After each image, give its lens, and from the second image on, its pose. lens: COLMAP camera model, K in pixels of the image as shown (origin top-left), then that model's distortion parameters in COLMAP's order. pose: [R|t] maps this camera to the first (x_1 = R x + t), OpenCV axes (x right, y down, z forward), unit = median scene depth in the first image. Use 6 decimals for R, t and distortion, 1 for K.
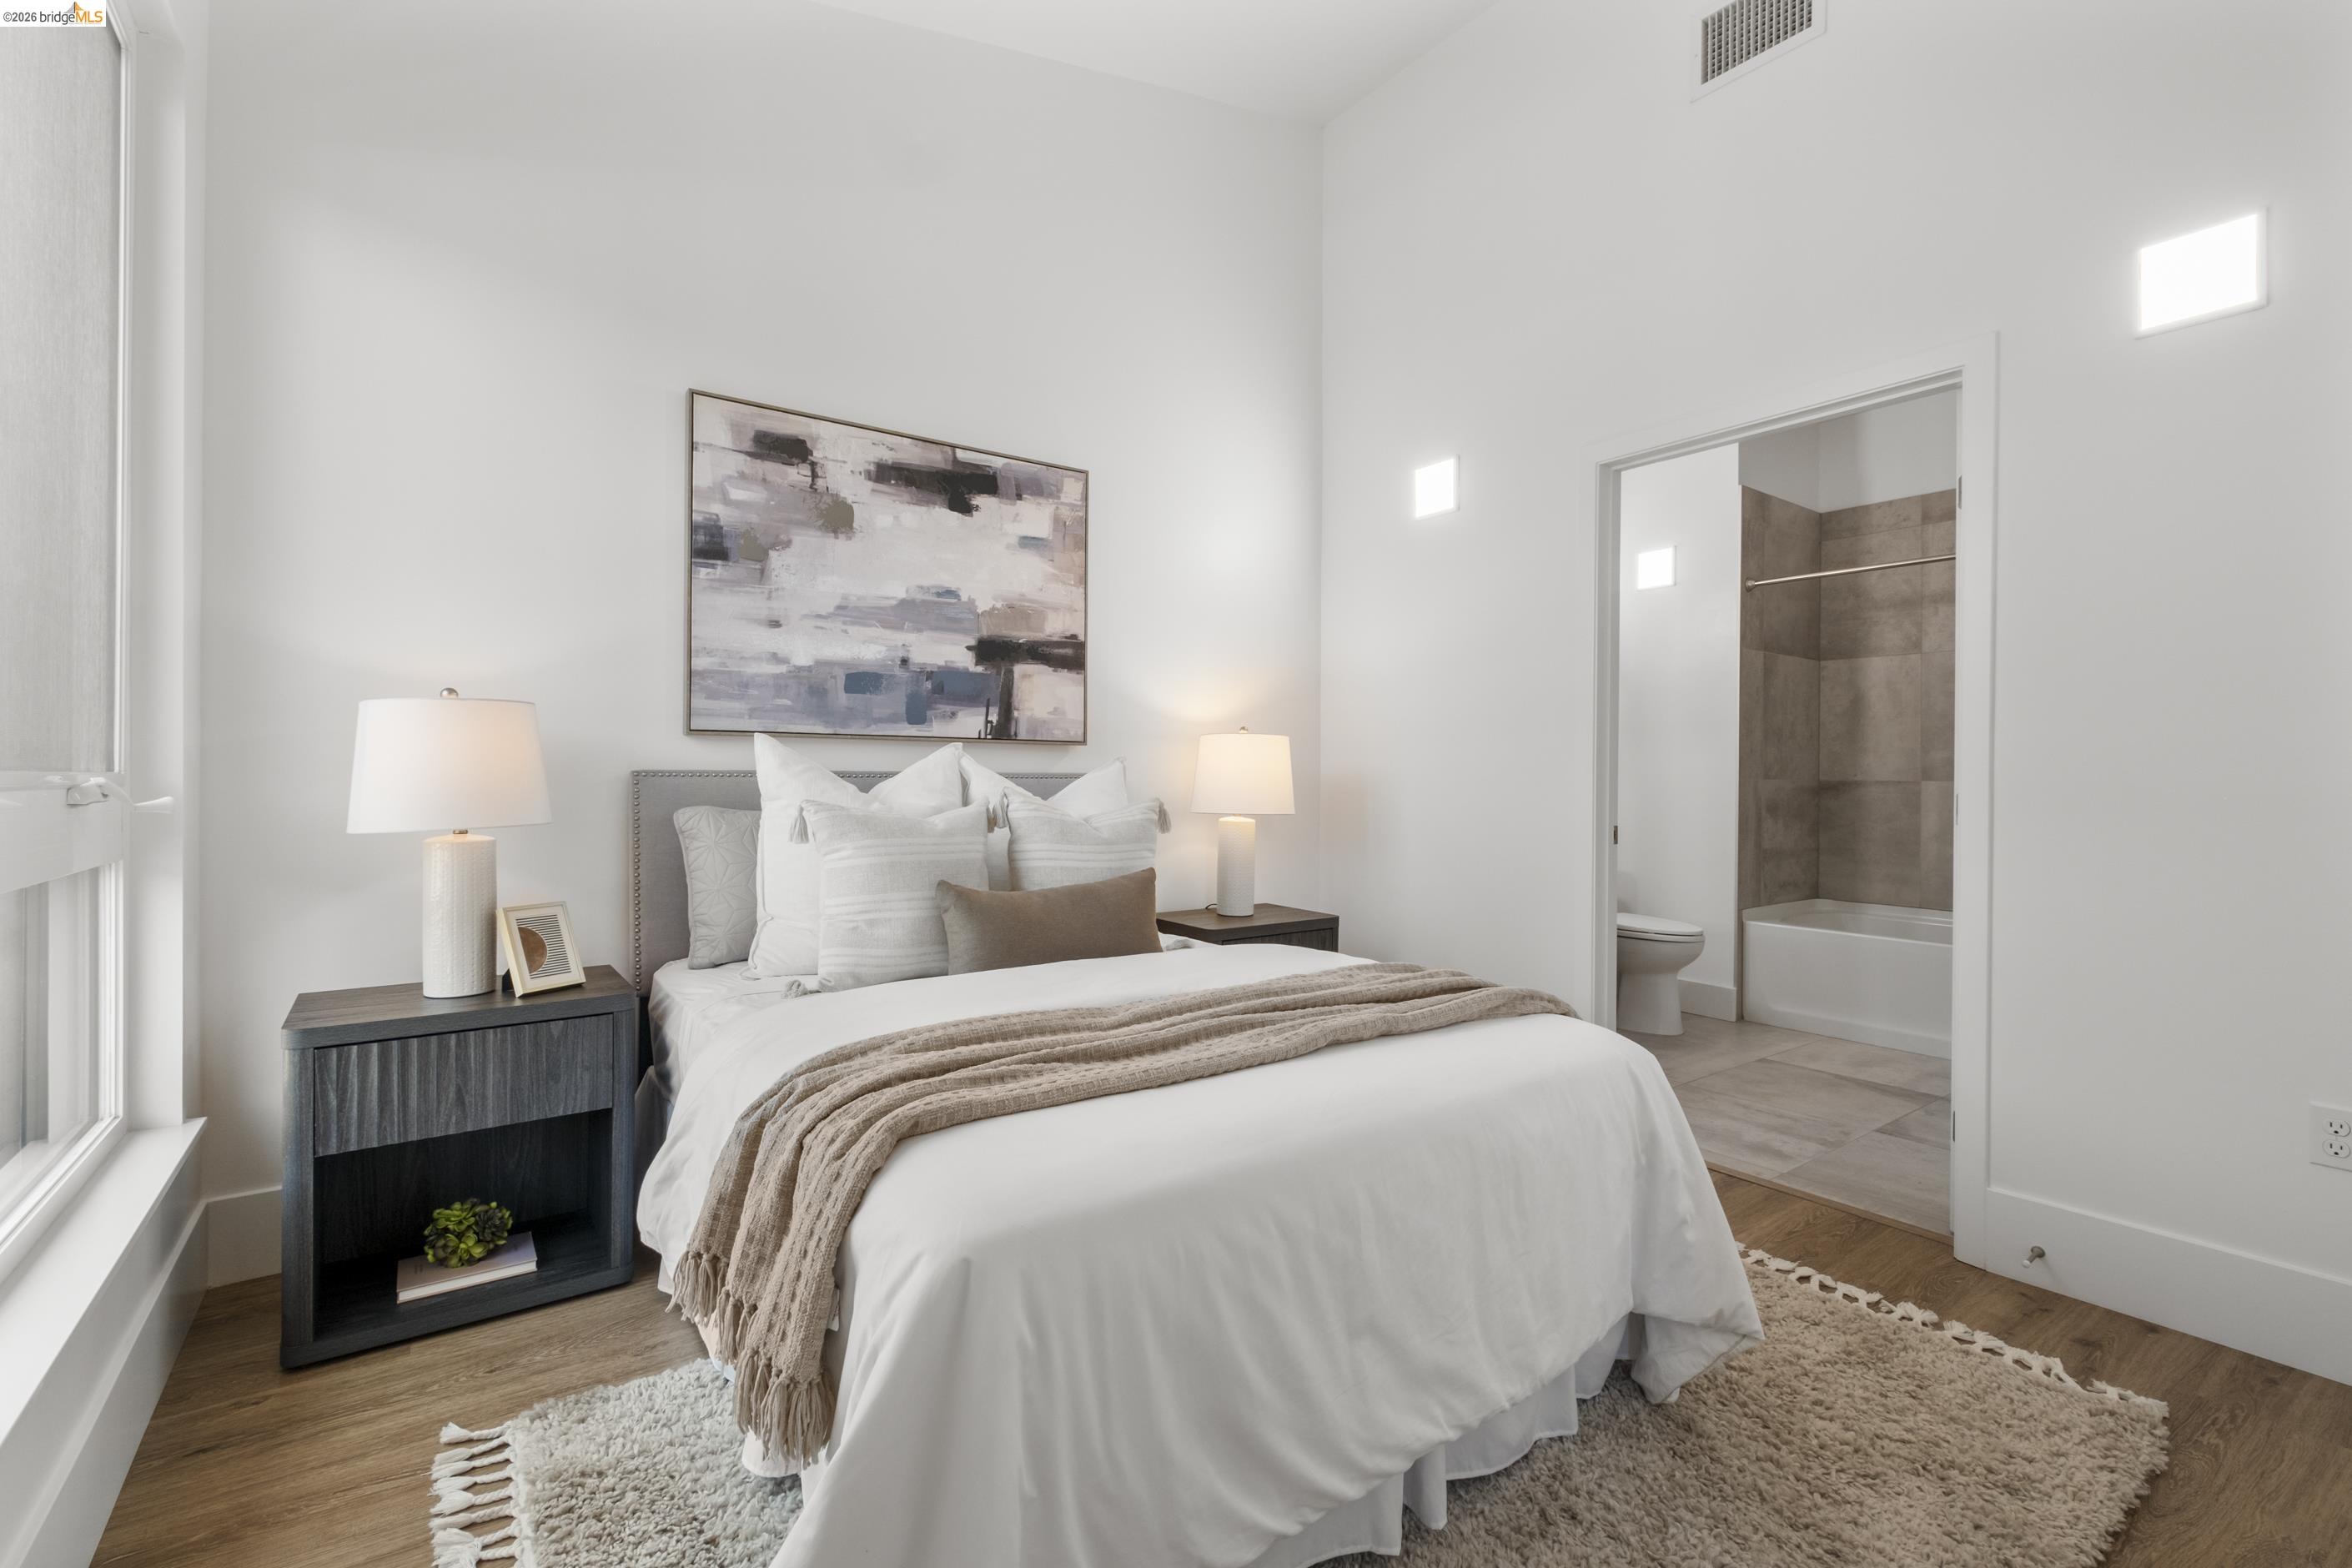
lens RADIAL K [[1023.2, 0, 1181.7], [0, 1023.2, 781.1], [0, 0, 1]] dist [0.007336, -0.007350]
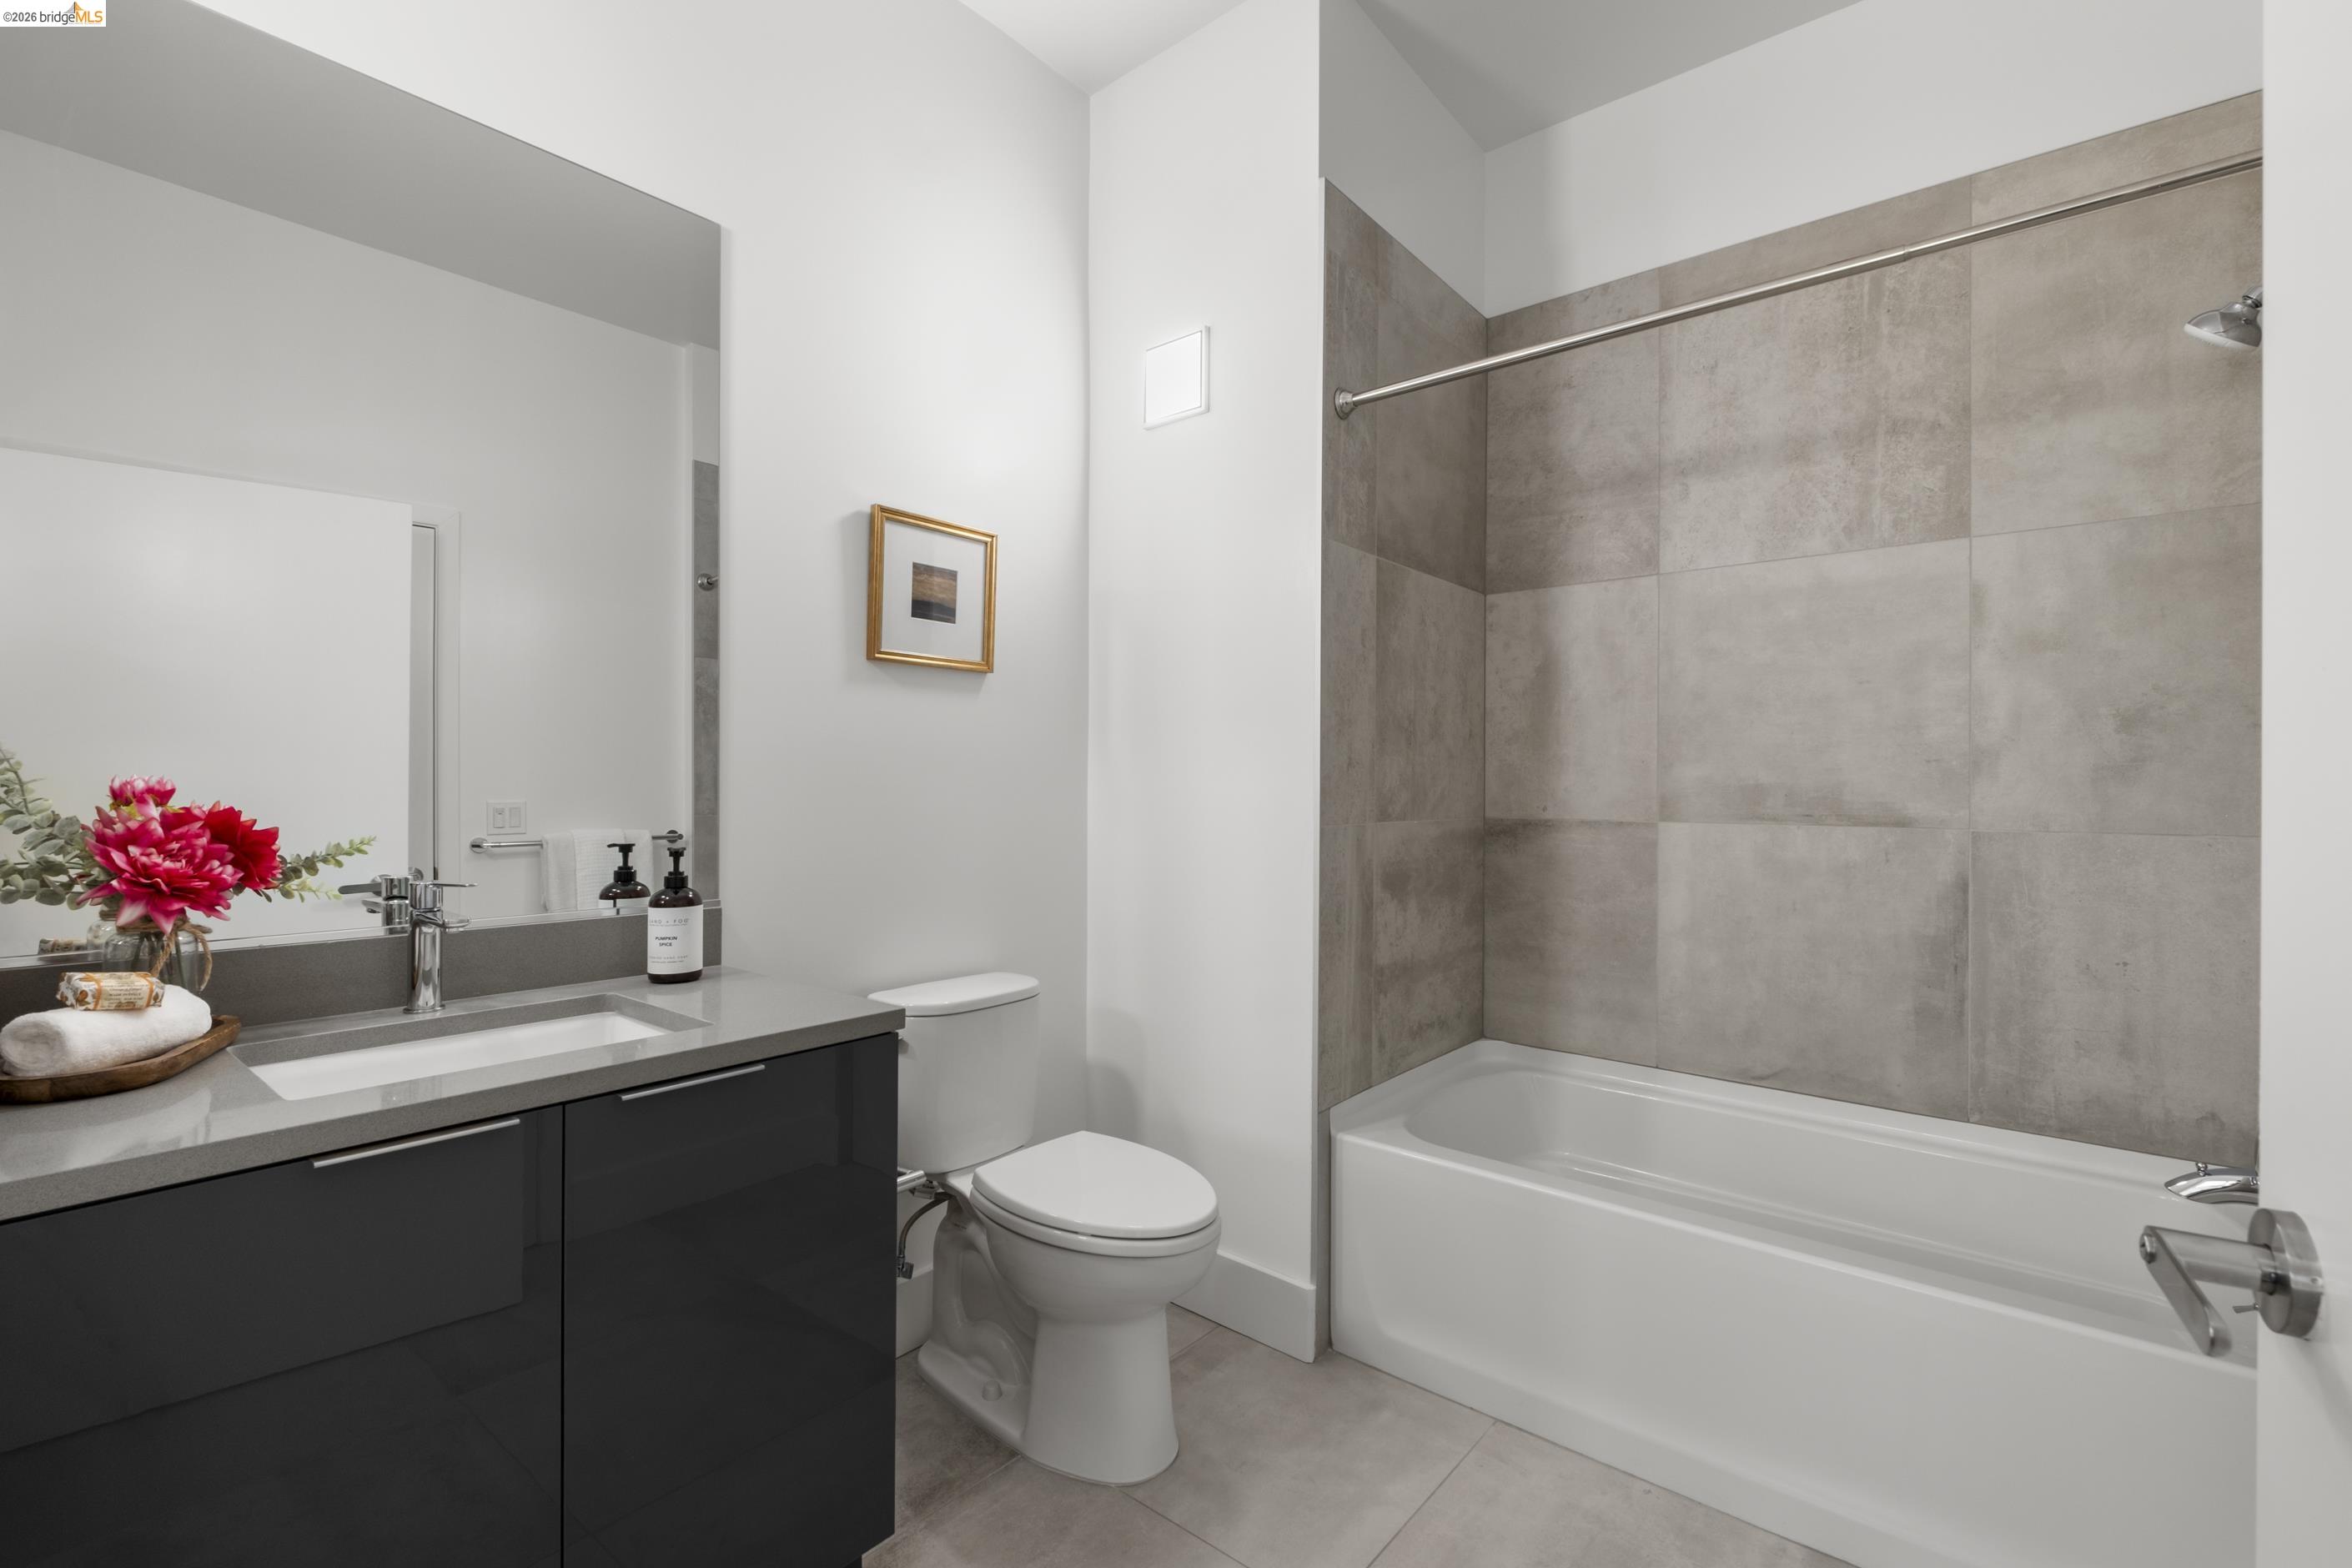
lens RADIAL K [[1023.2, 0, 1181.7], [0, 1023.2, 781.1], [0, 0, 1]] dist [0.007336, -0.007350]
pose [[0.970202, -0.001201, 0.242296, 0.354171], [0.000986, 0.999999, 0.001011, -0.021238], [-0.242297, -0.000742, 0.970202, 0.543117]]
